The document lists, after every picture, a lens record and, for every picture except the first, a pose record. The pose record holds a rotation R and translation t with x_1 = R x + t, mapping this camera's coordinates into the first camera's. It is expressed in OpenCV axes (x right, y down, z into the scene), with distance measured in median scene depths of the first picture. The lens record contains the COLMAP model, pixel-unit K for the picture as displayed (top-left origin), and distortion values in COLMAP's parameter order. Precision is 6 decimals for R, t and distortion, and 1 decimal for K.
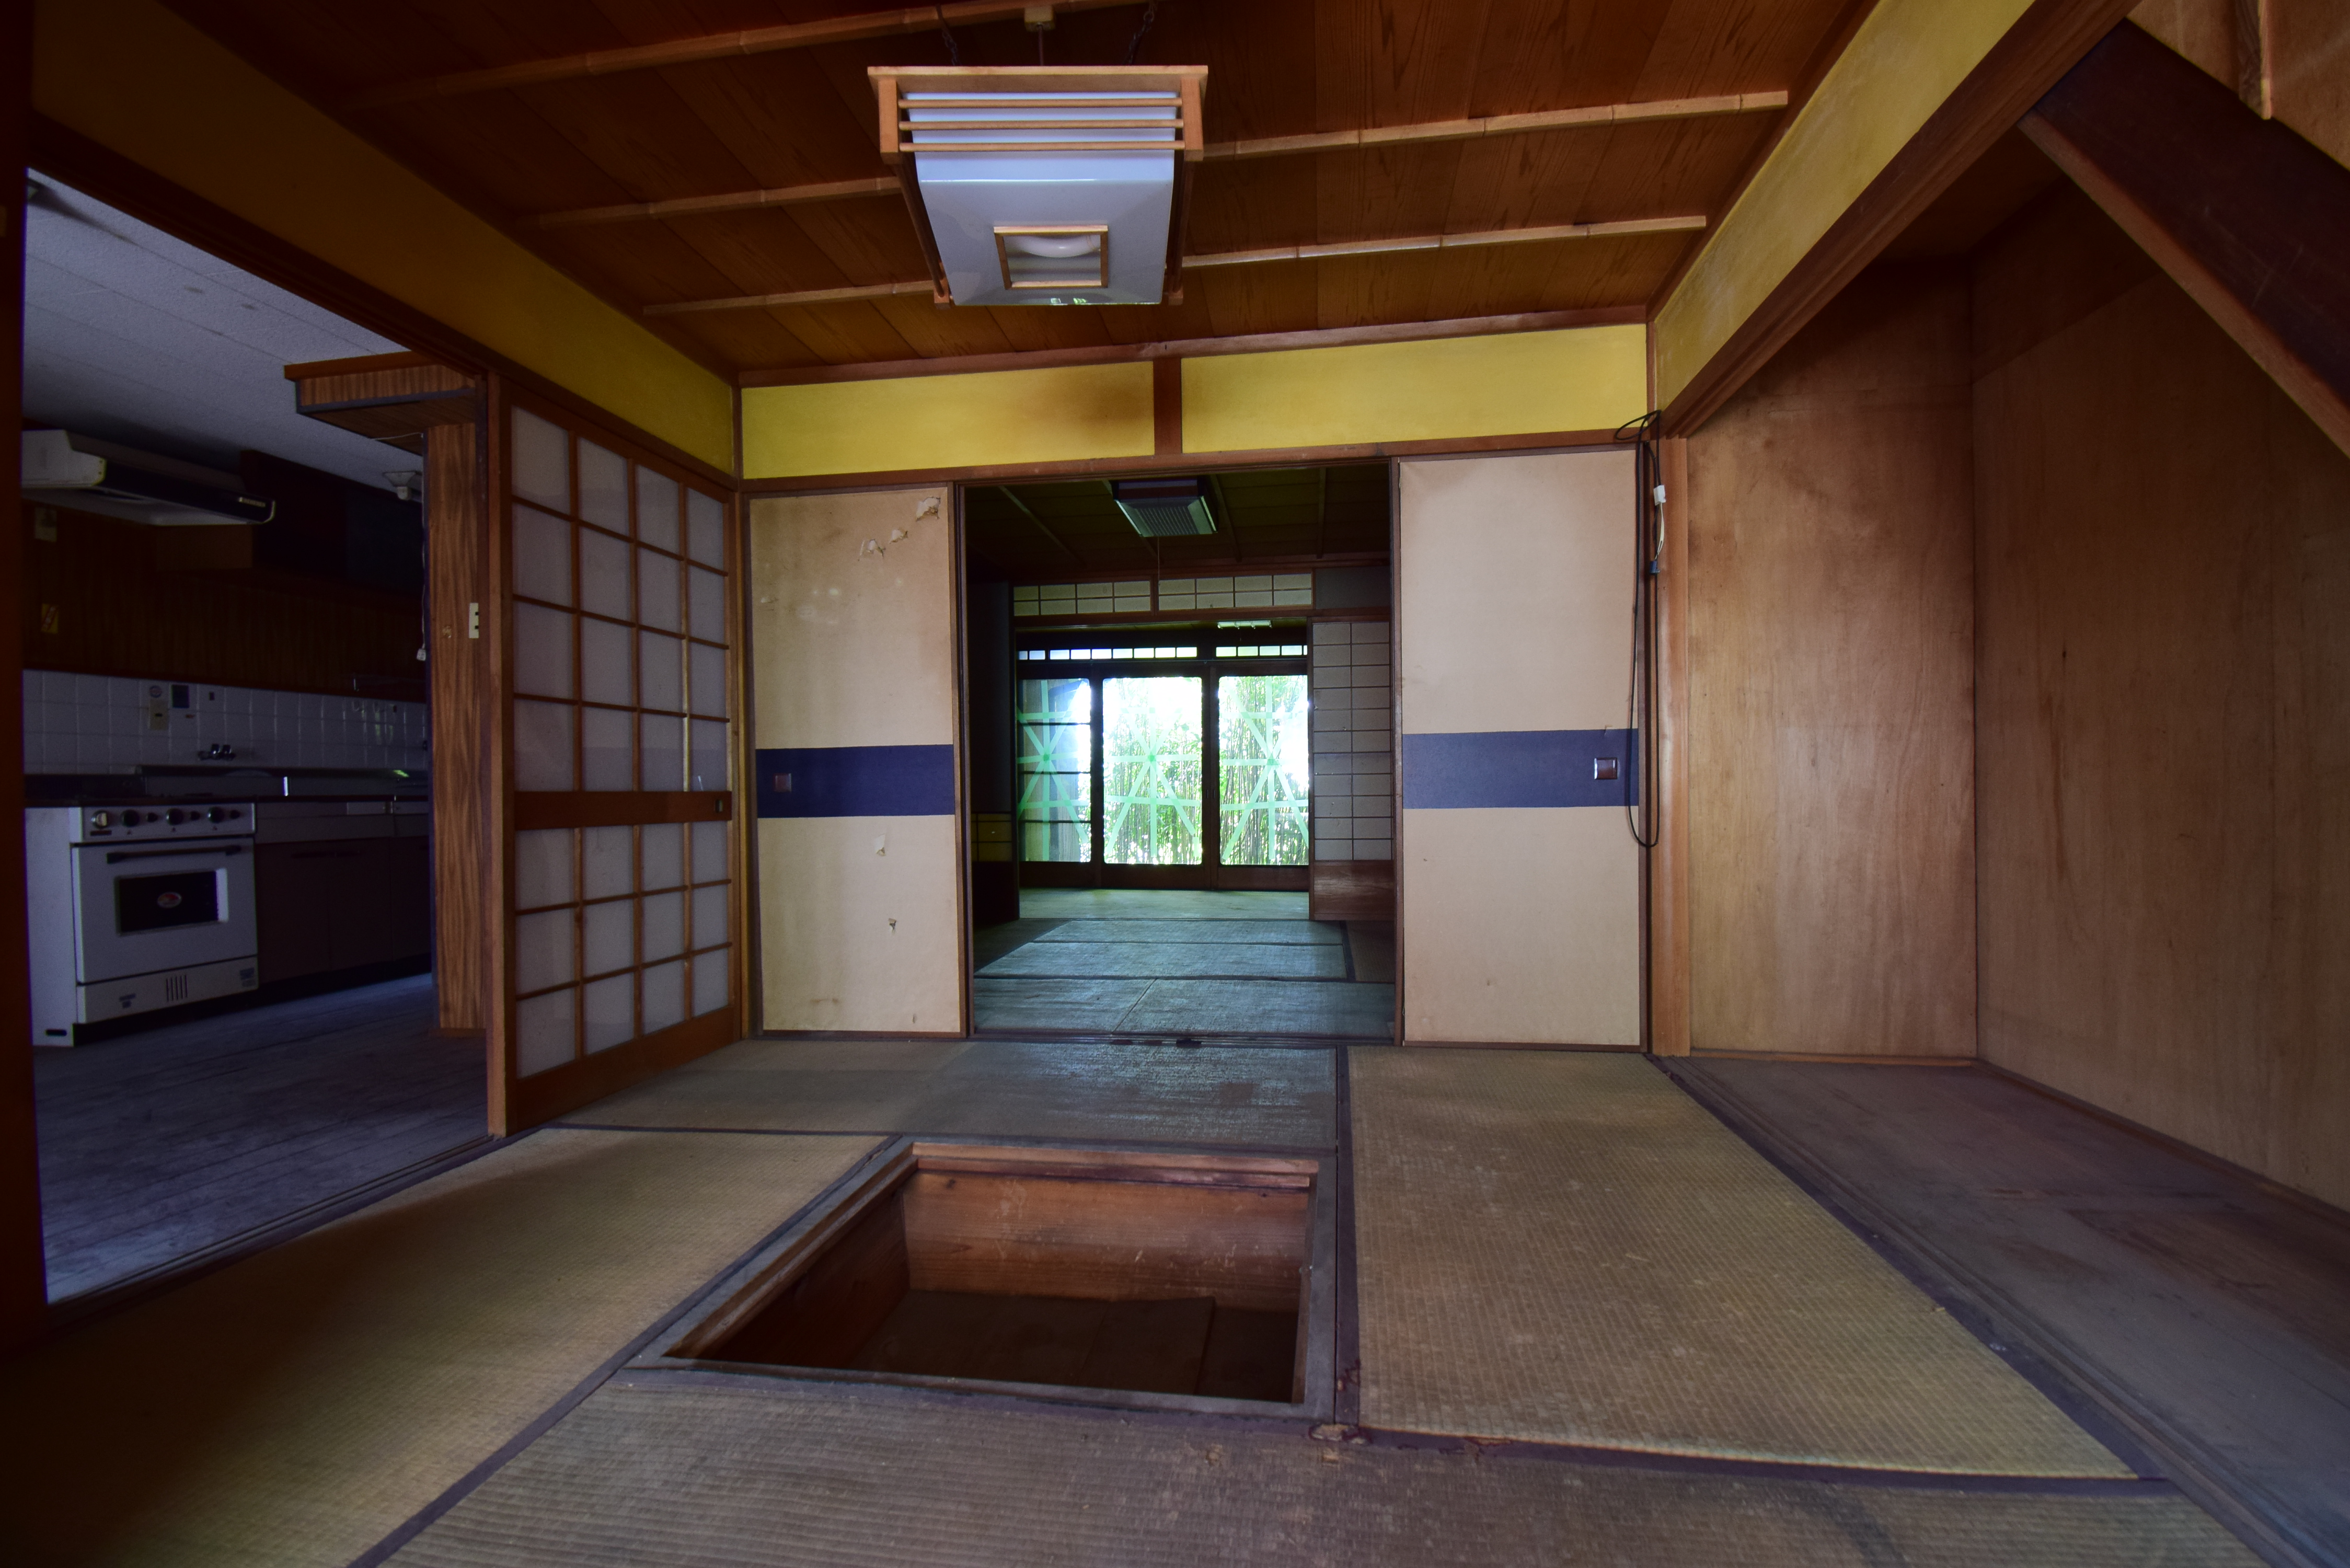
lens RADIAL K [[1043.1, 0, 1192.2], [0, 1043.1, 792.7], [0, 0, 1]] dist [0.015659, -0.021839]
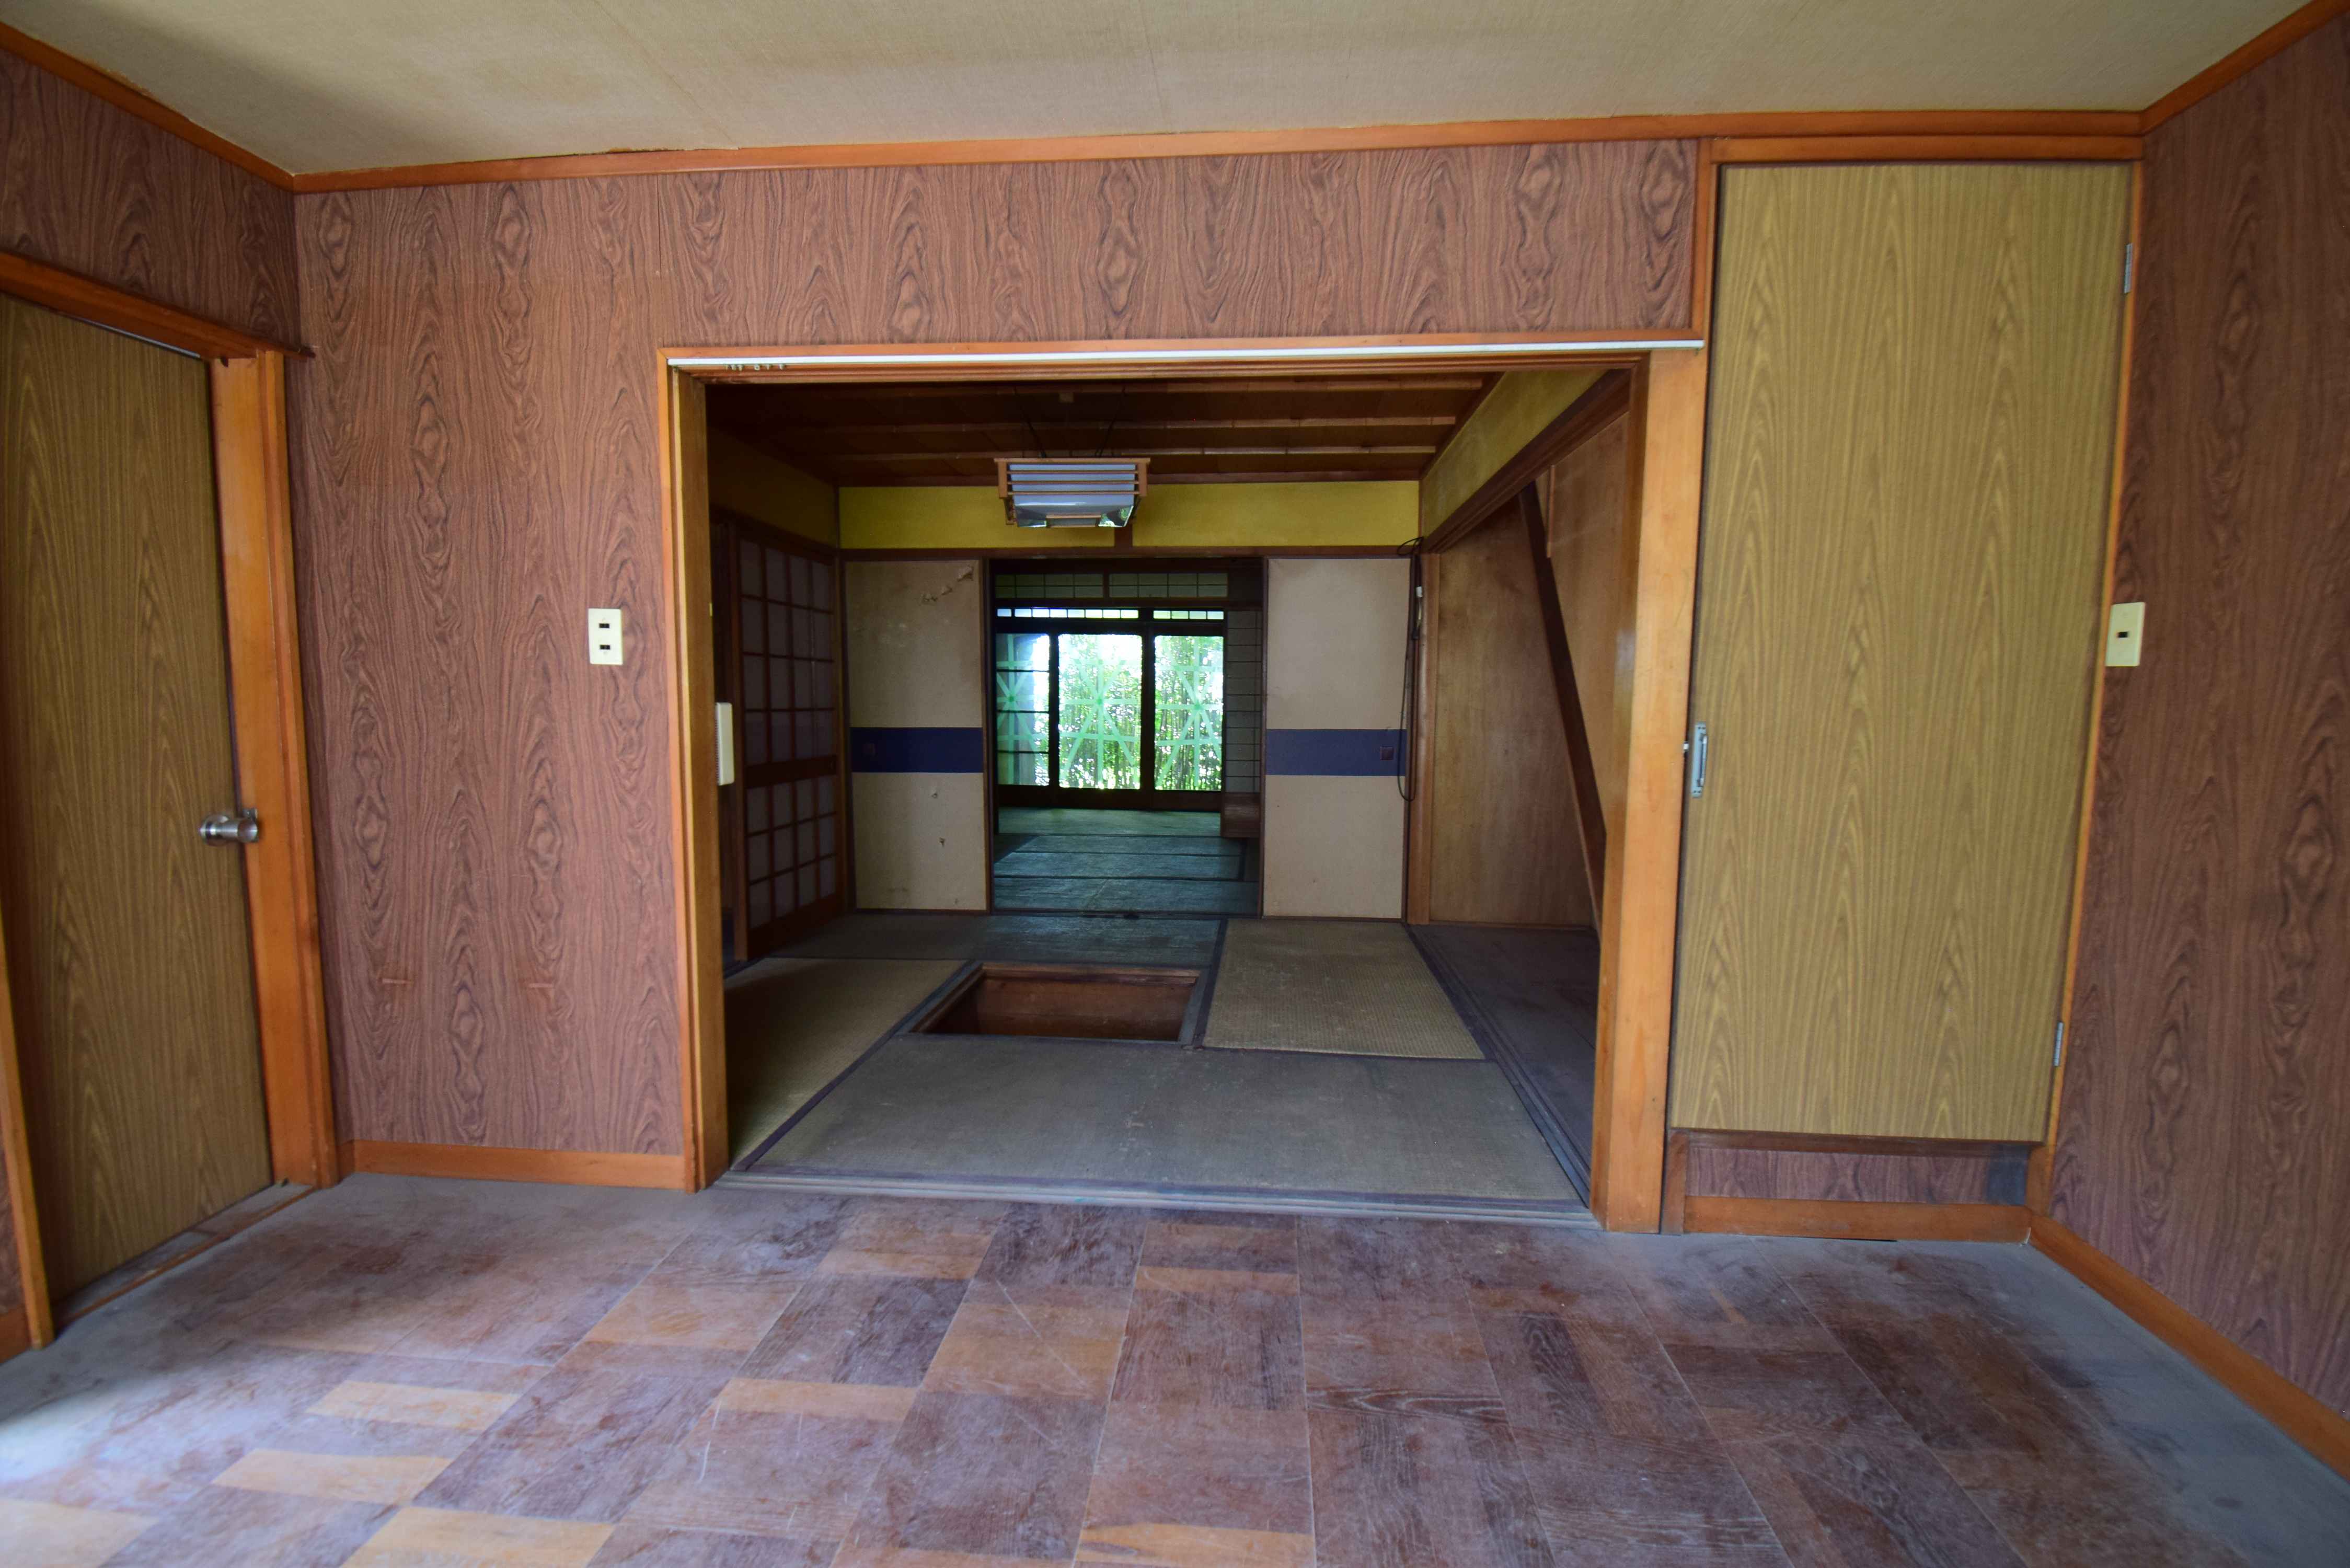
lens RADIAL K [[1043.1, 0, 1192.2], [0, 1043.1, 792.7], [0, 0, 1]] dist [0.015659, -0.021839]
pose [[0.998048, 0.012337, 0.061213, -0.010642], [-0.017691, 0.995989, 0.087705, -0.093253], [-0.059886, -0.088617, 0.994264, -0.585485]]
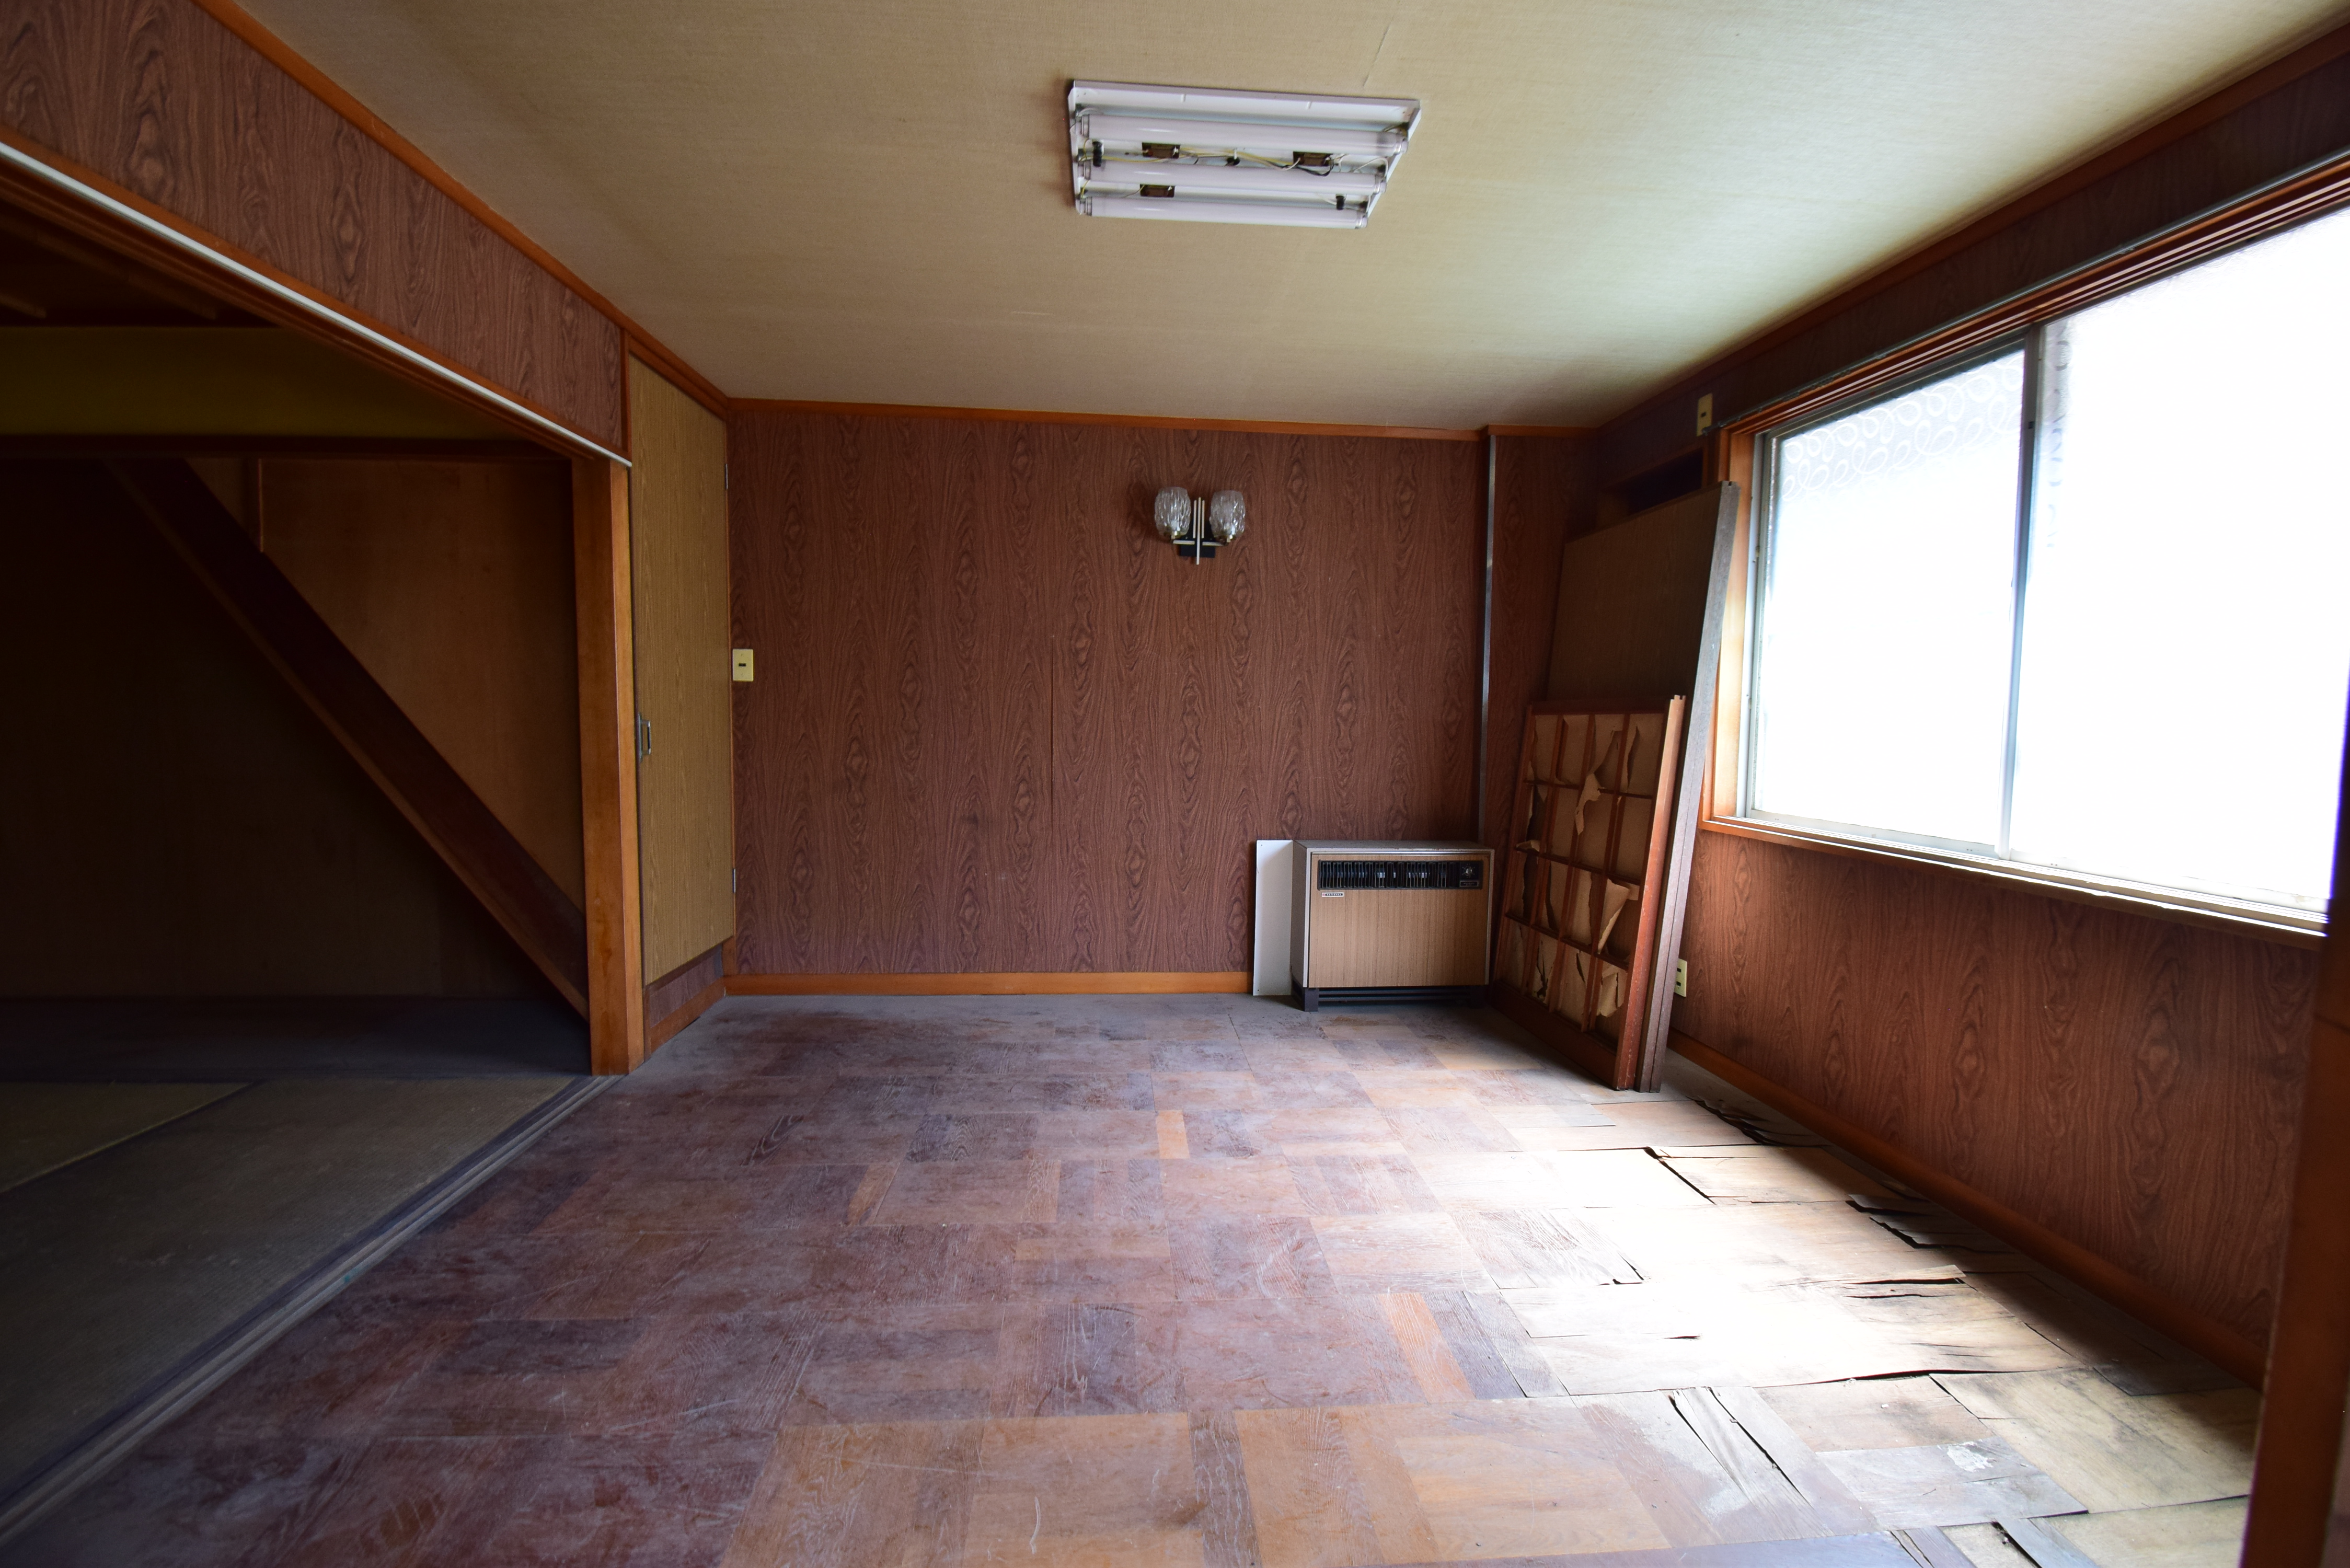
lens RADIAL K [[1043.1, 0, 1192.2], [0, 1043.1, 792.7], [0, 0, 1]] dist [0.015659, -0.021839]
pose [[-0.214651, -0.069808, 0.974193, -0.716499], [0.000145, 0.997440, 0.071505, -0.080789], [-0.976691, 0.015490, -0.214092, -0.257683]]
